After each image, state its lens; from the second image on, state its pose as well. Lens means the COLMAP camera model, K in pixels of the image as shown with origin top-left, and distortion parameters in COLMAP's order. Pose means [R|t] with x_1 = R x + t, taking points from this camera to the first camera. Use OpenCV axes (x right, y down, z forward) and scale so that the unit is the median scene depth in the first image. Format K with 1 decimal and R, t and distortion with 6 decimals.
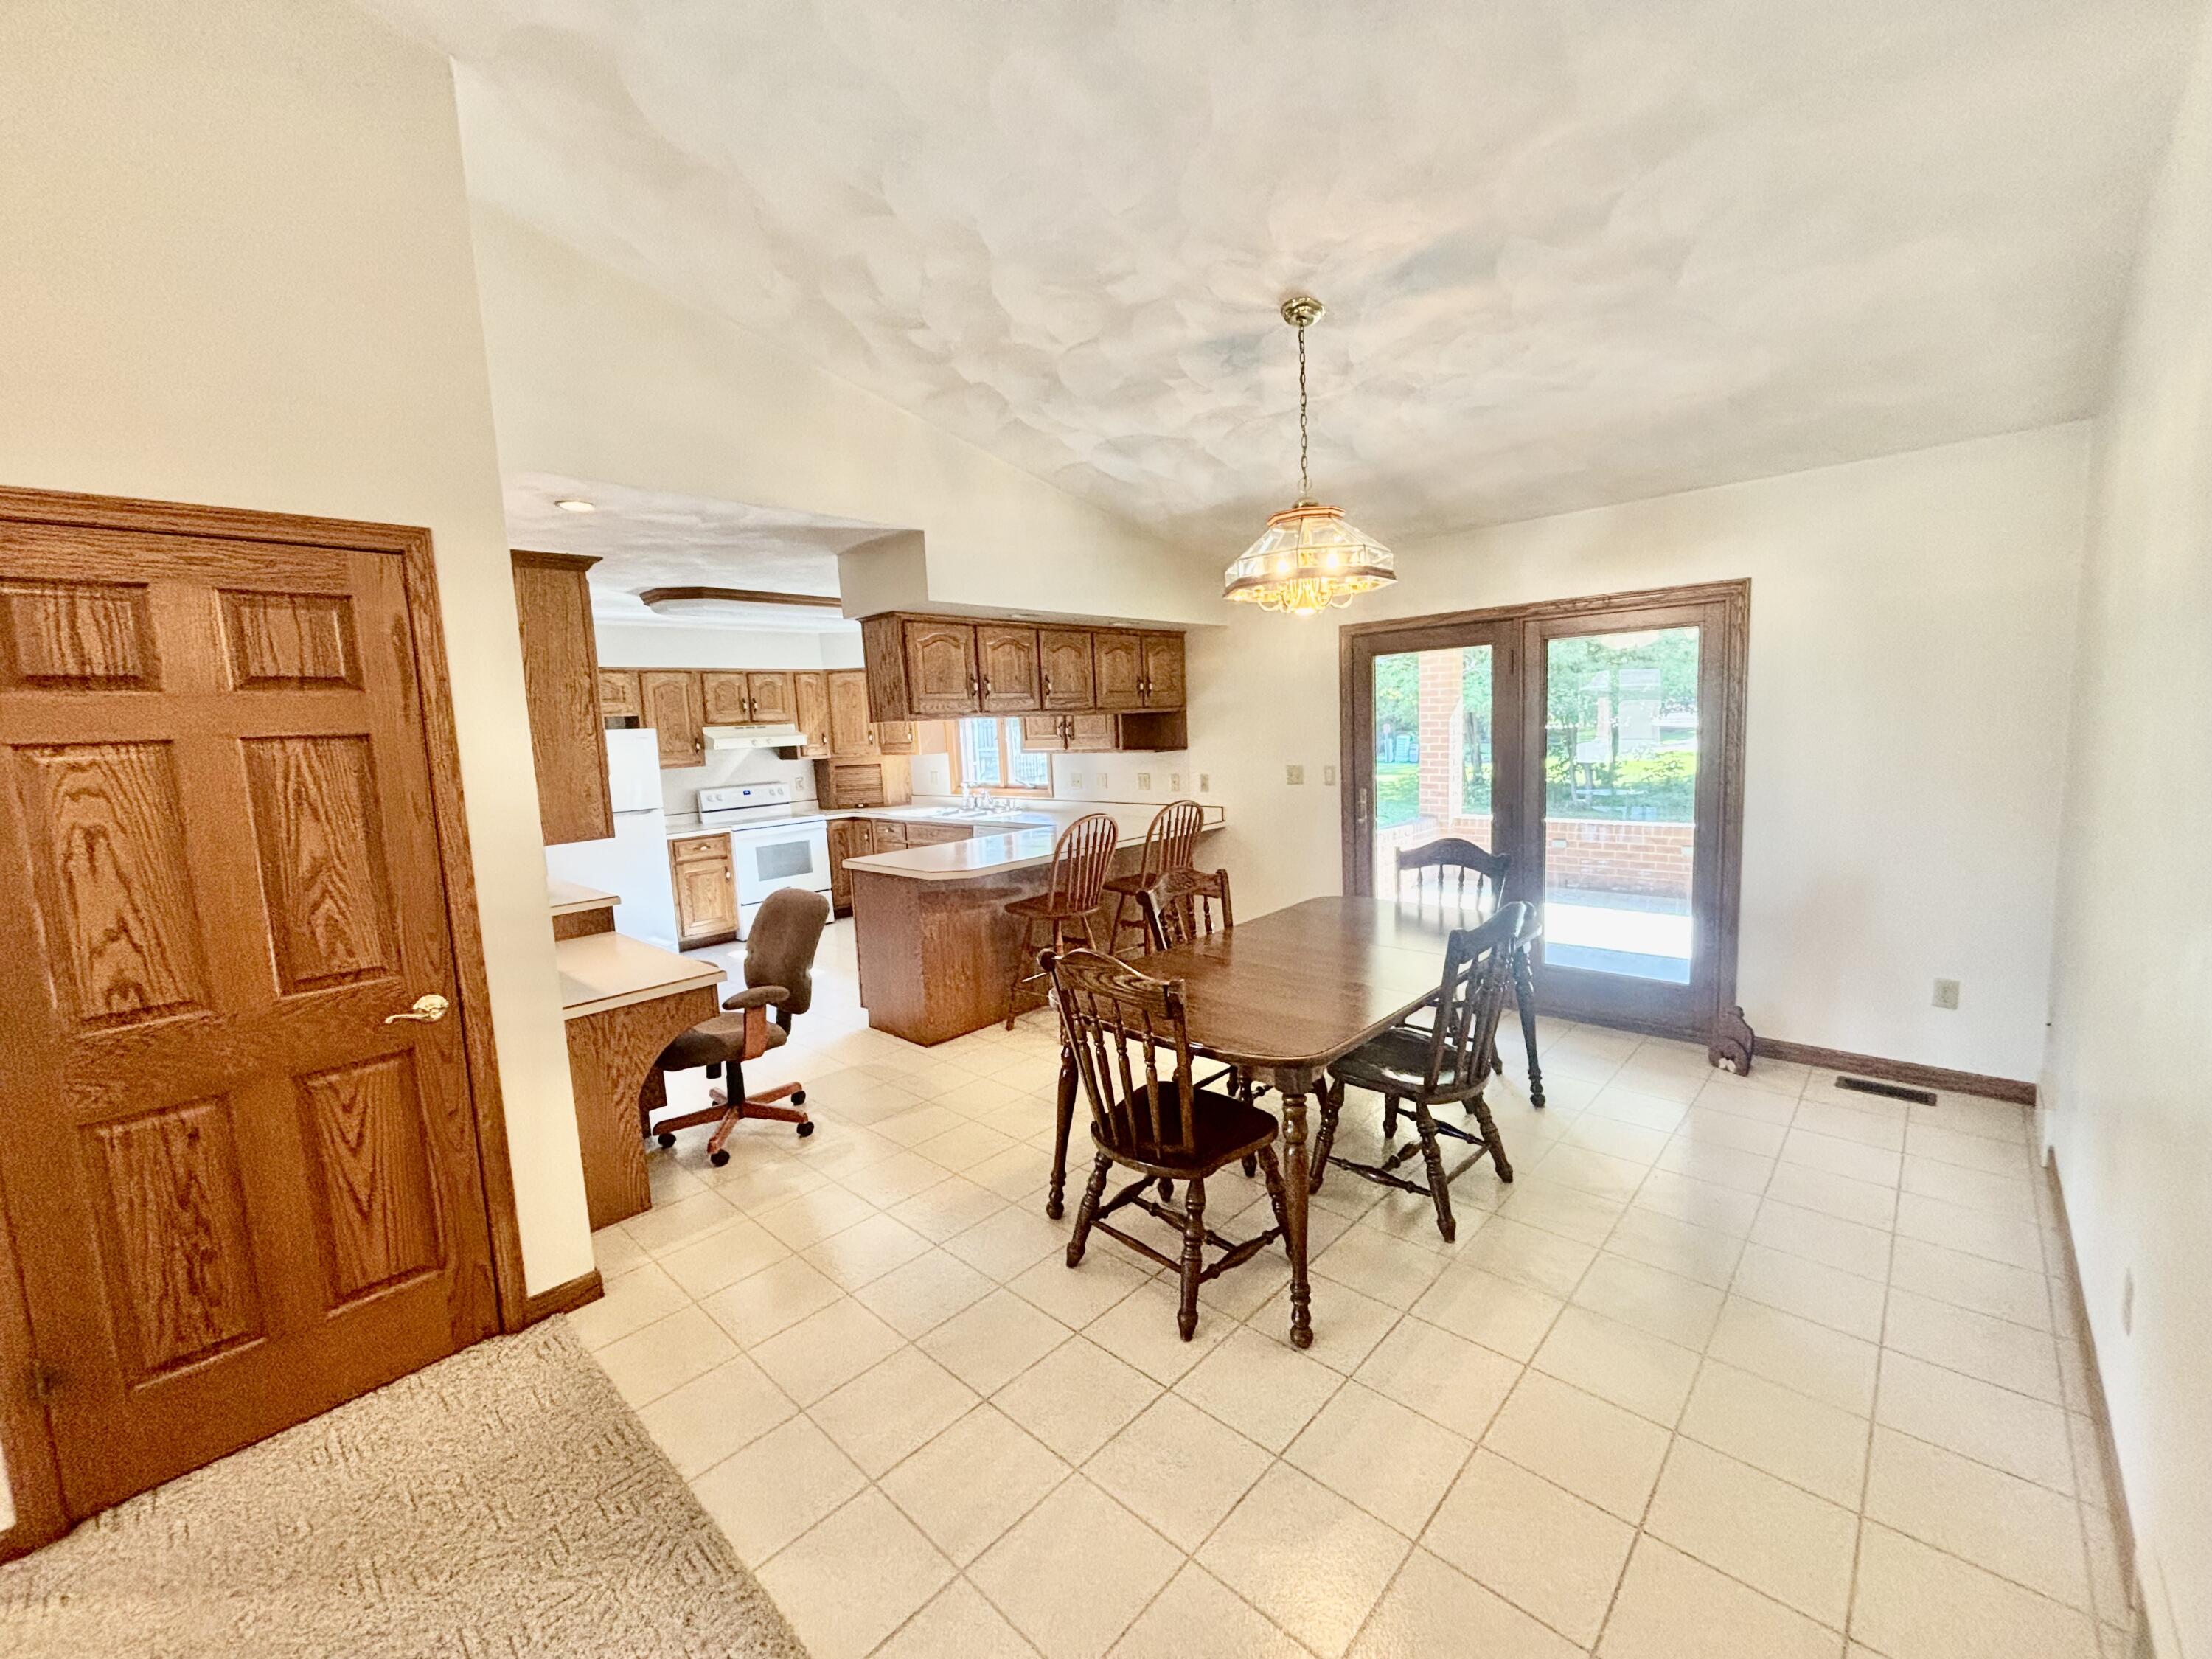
lens RADIAL K [[892.9, 0, 1108.5], [0, 892.9, 823.6], [0, 0, 1]] dist [-0.003269, 0.000001]
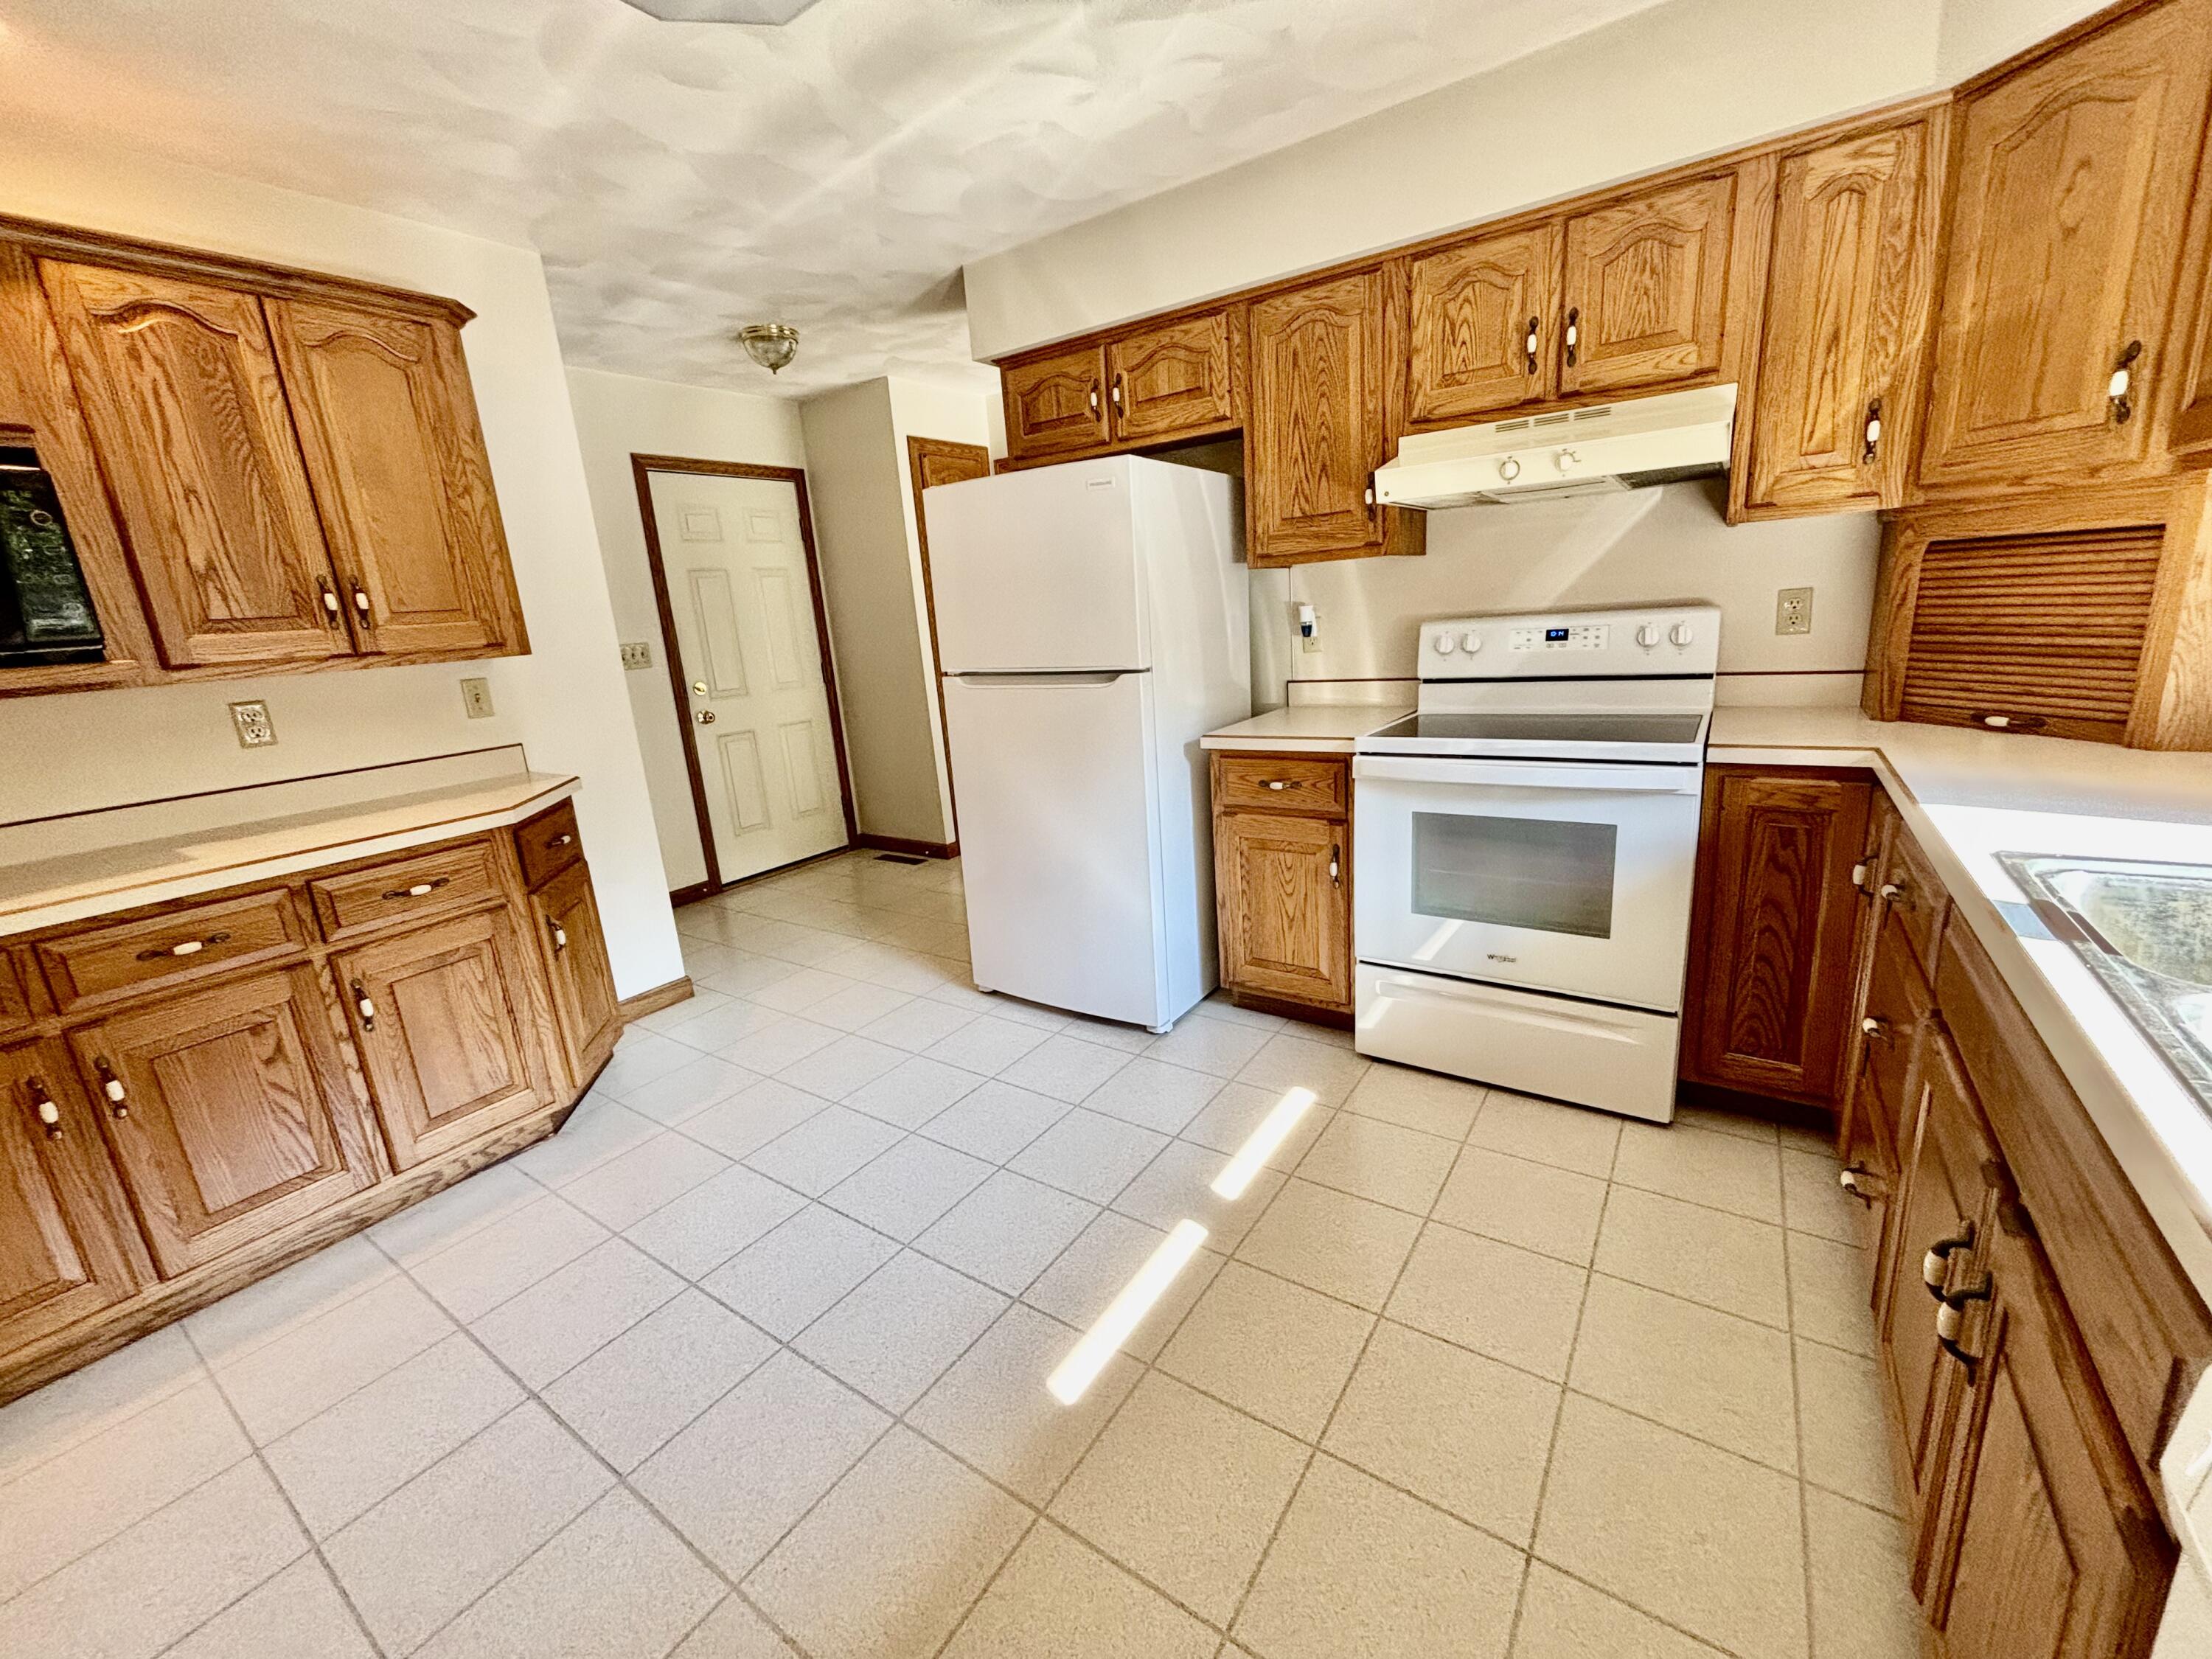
lens RADIAL K [[880.6, 0, 1119.7], [0, 880.6, 823.9], [0, 0, 1]] dist [0.000210, 0.000130]
pose [[0.167228, 0.276624, -0.946316, -0.241660], [-0.047482, 0.960978, 0.272520, -0.116535], [0.984774, -0.000640, 0.173837, 1.879716]]
